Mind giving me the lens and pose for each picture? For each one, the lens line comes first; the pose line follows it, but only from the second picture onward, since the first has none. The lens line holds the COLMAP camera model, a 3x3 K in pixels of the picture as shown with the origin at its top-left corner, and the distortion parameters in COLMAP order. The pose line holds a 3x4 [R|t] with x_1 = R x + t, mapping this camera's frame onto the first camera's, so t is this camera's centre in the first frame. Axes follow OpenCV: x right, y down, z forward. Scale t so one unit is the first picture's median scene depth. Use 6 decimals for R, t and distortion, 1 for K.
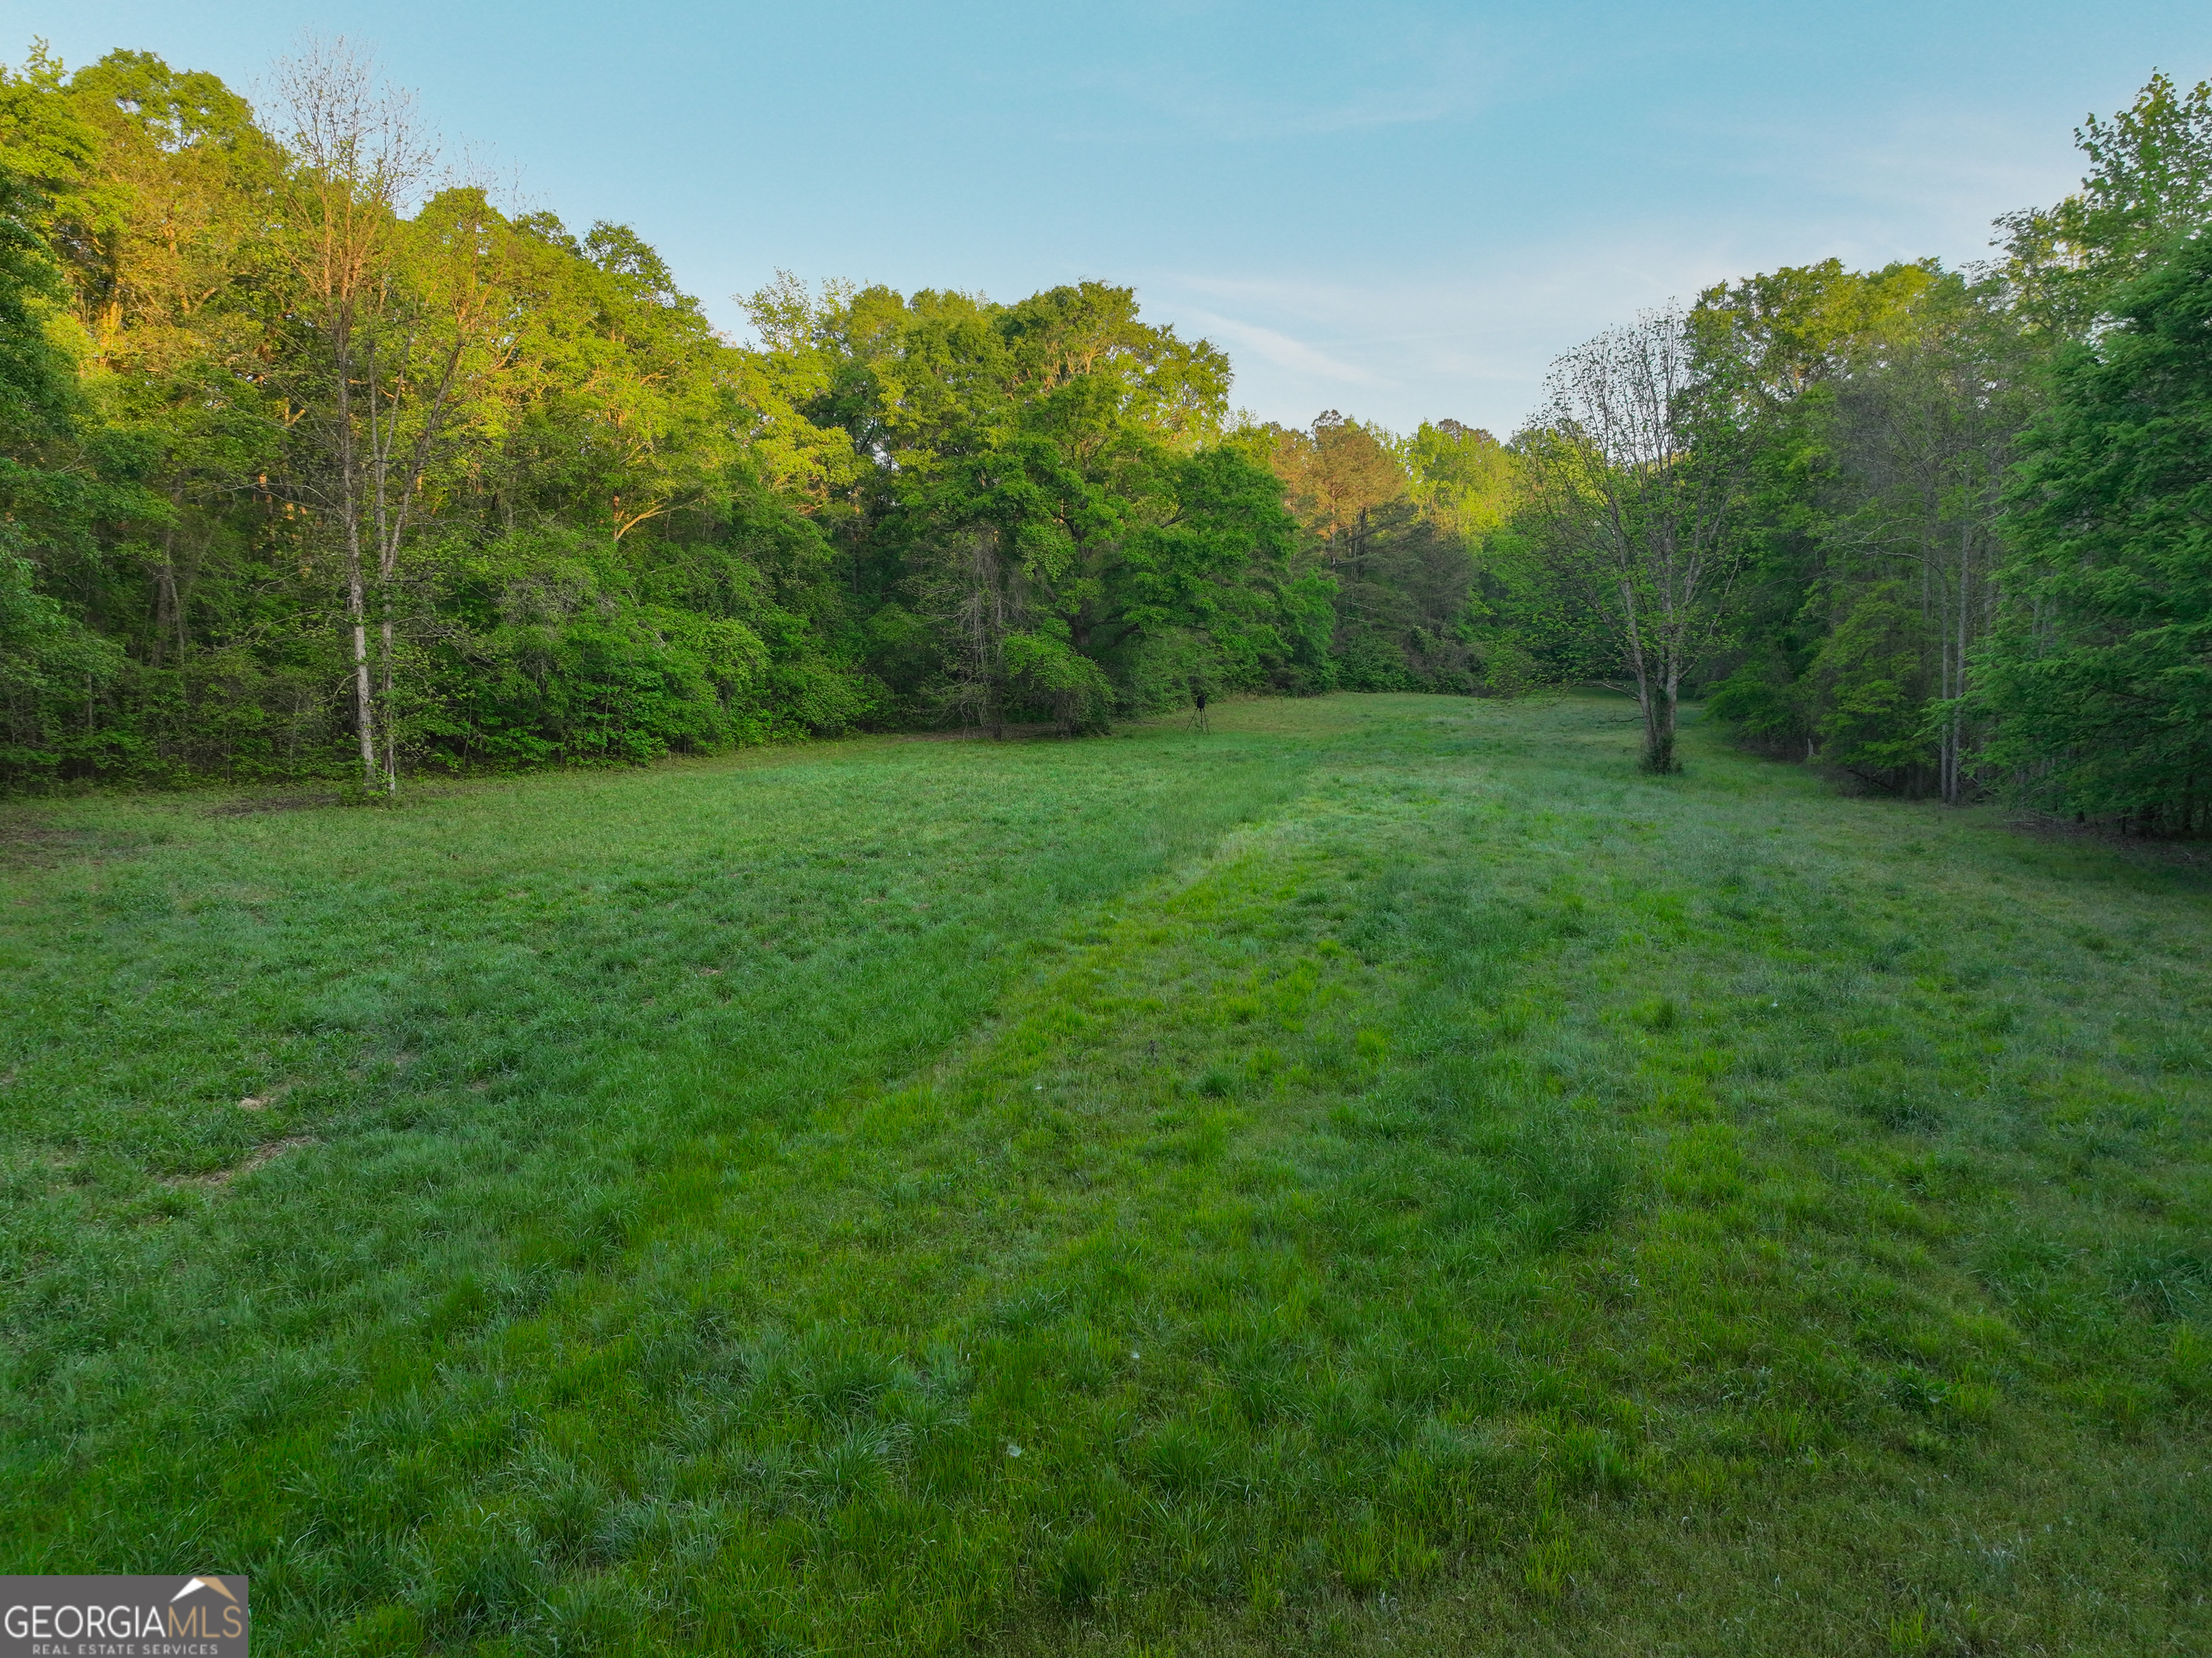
lens RADIAL K [[1555.5, 0, 1107.0], [0, 1555.5, 831.6], [0, 0, 1]] dist [-0.006259, 0.013078]
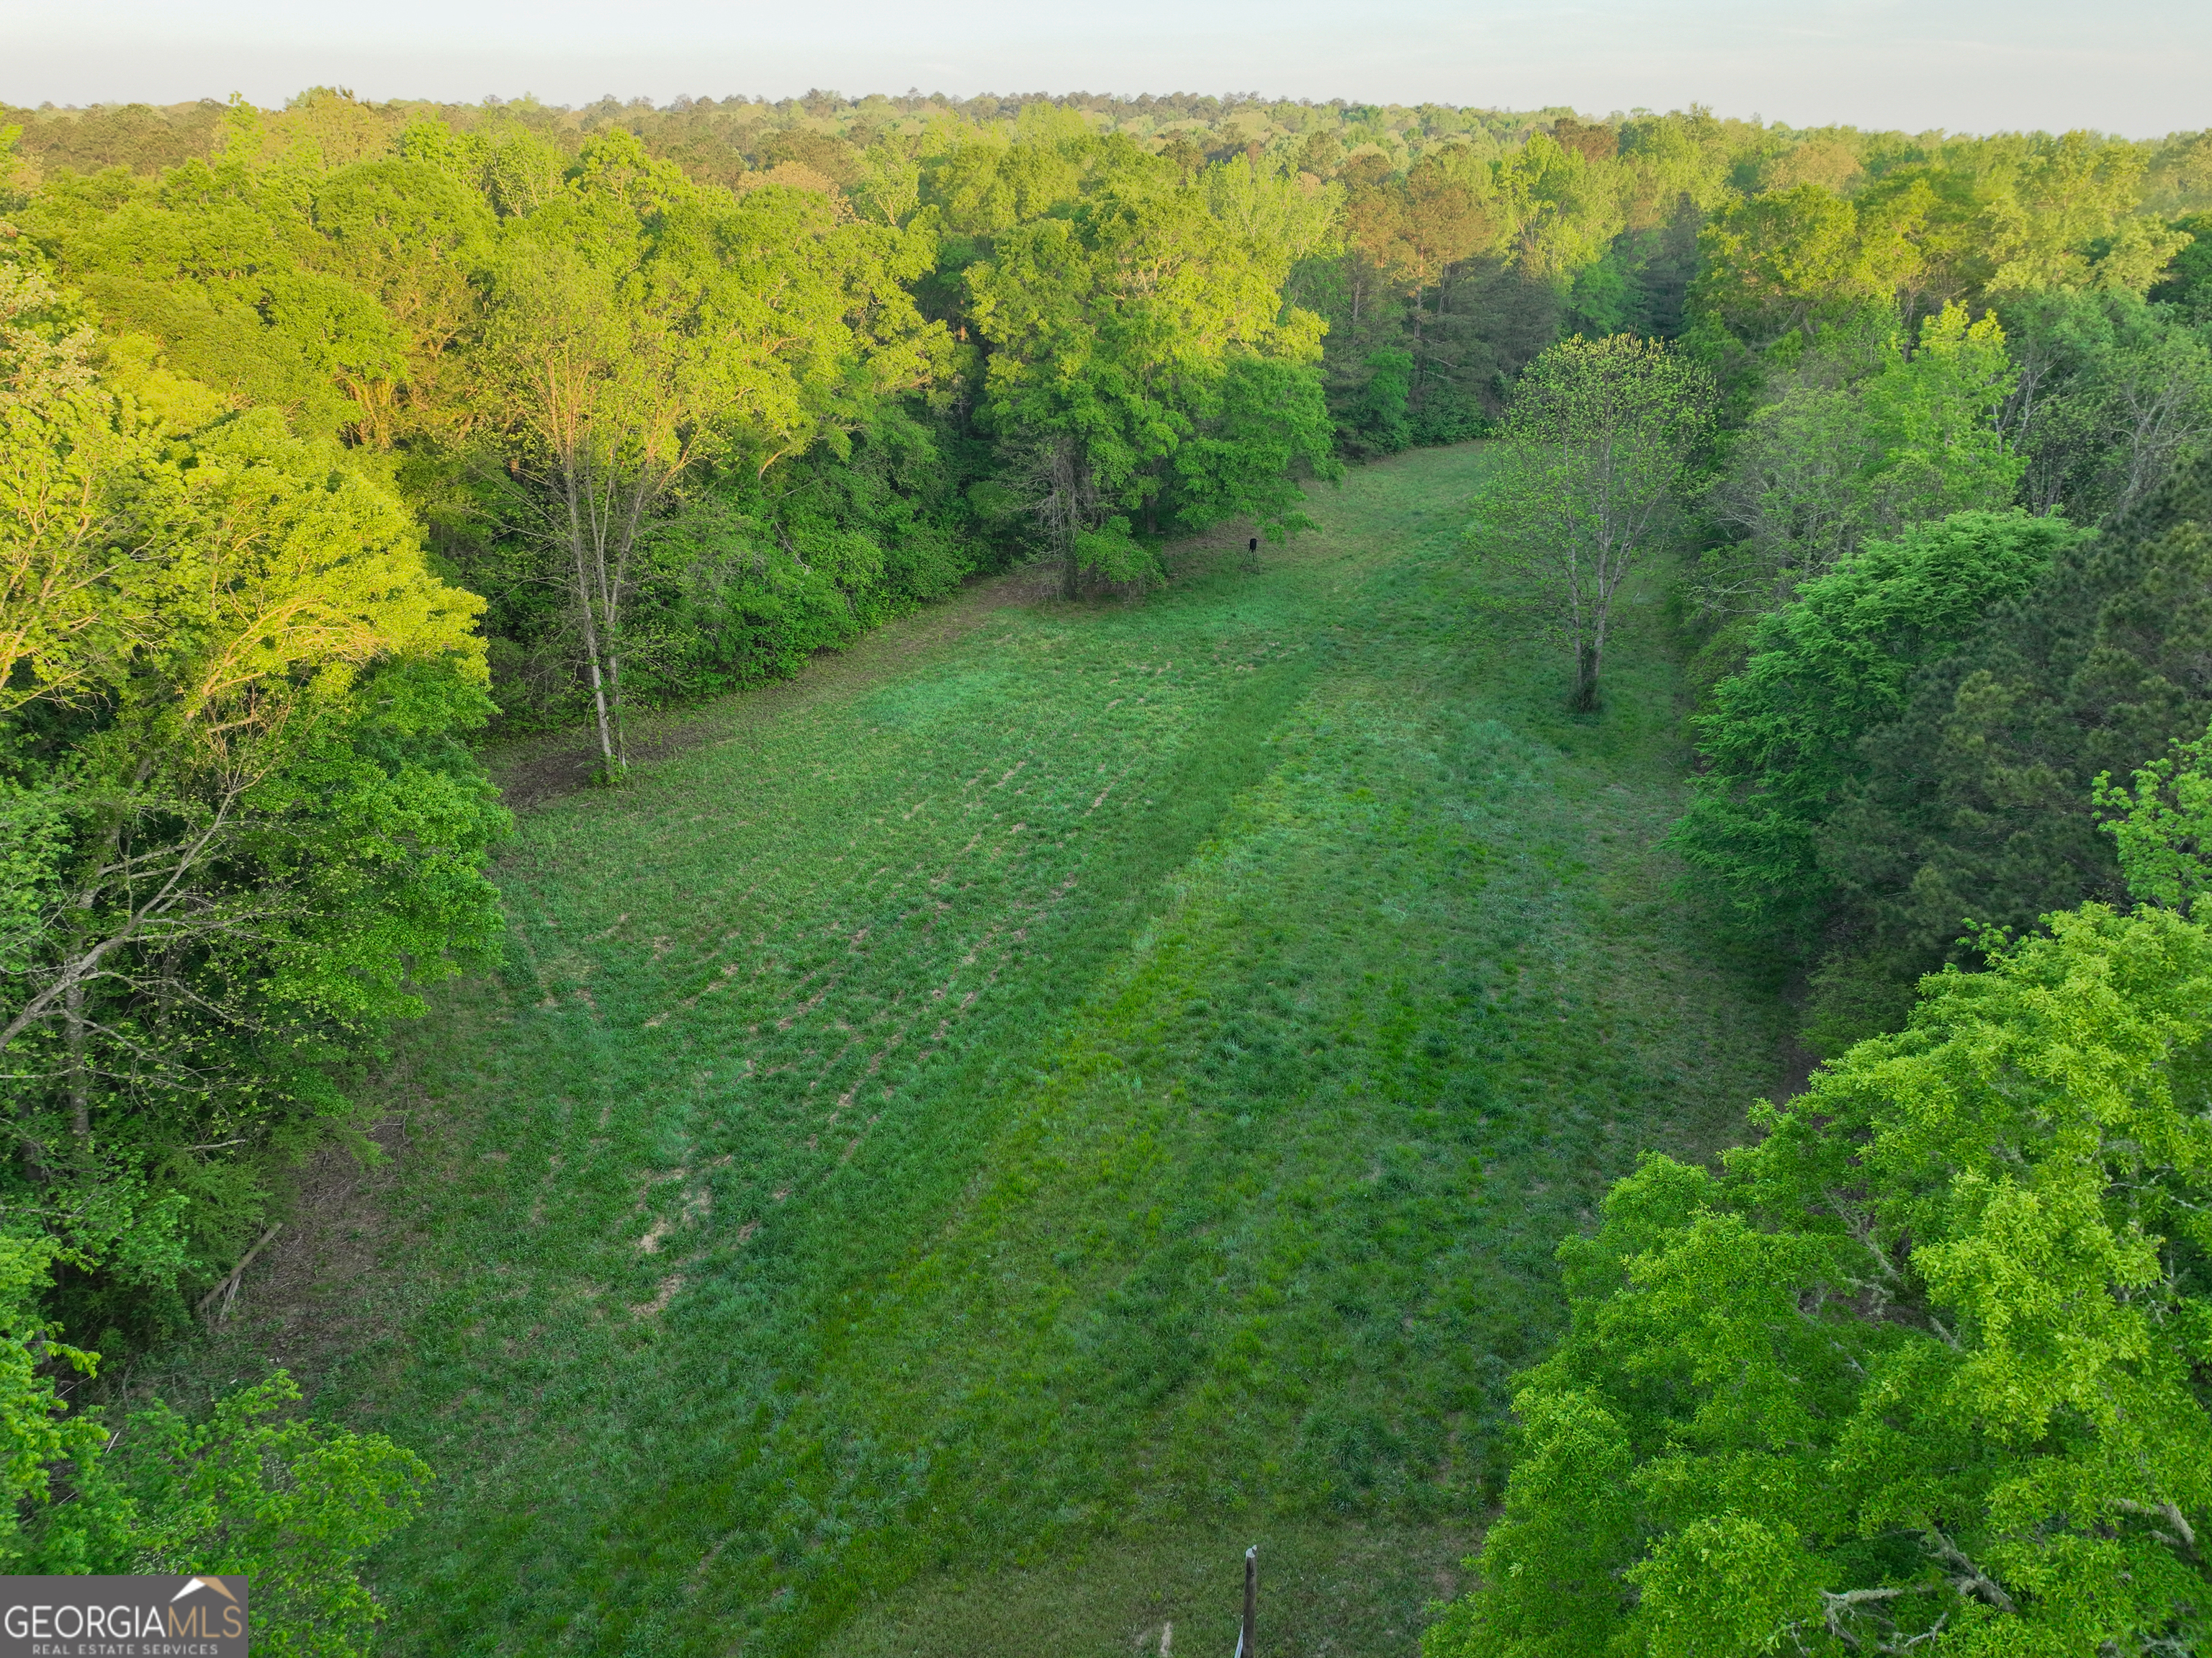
lens RADIAL K [[1555.5, 0, 1105.7], [0, 1555.5, 825.9], [0, 0, 1]] dist [-0.006259, 0.013078]
pose [[0.995825, 0.039202, -0.082442, 0.065929], [-0.014604, 0.959882, 0.280024, -0.245824], [0.090112, -0.277650, 0.956447, -0.221780]]
